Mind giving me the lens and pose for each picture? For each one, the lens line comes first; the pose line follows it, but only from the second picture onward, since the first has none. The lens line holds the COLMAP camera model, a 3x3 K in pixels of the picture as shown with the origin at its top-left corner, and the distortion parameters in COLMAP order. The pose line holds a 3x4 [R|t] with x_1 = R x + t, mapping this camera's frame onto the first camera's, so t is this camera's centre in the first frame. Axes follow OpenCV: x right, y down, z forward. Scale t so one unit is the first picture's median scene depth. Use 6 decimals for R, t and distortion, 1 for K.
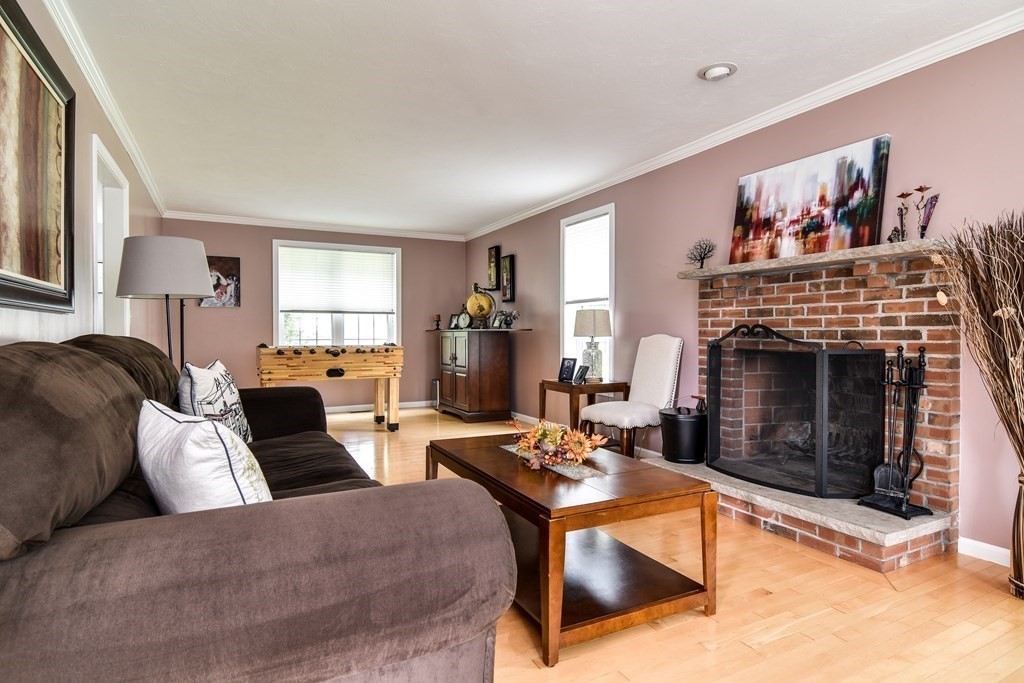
lens RADIAL K [[555.0, 0, 508.5], [0, 555.0, 335.0], [0, 0, 1]] dist [0.001726, 0.000380]
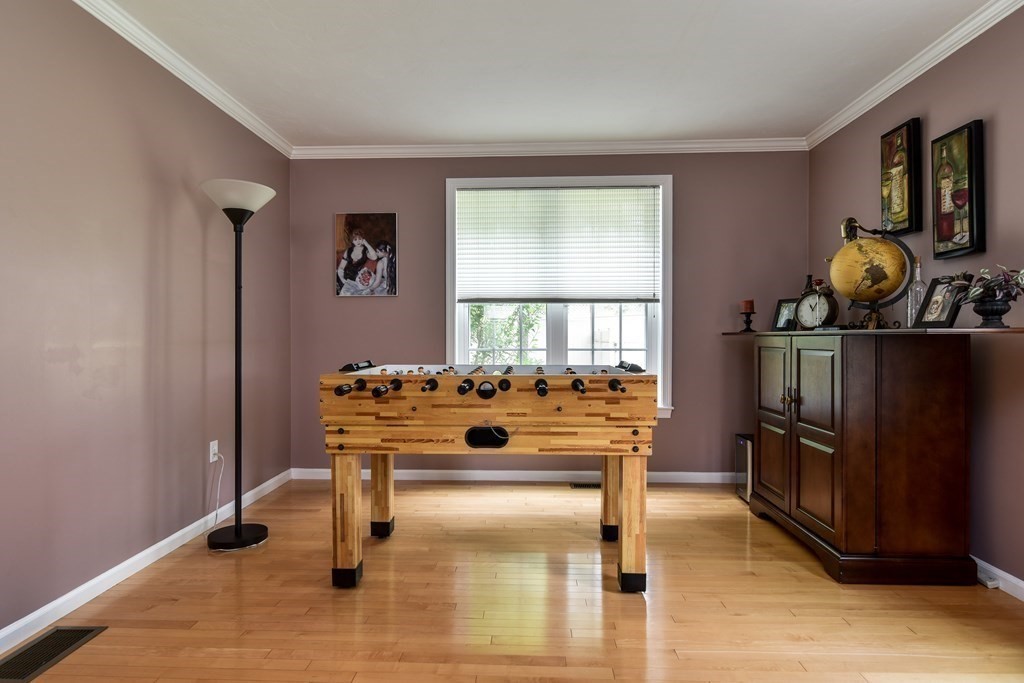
lens RADIAL K [[555.0, 0, 508.5], [0, 555.0, 335.0], [0, 0, 1]] dist [0.001726, 0.000380]
pose [[0.868716, -0.001146, -0.495309, -0.077100], [-0.001304, 0.999989, -0.004601, -0.004380], [0.495309, 0.004643, 0.868705, 0.529318]]
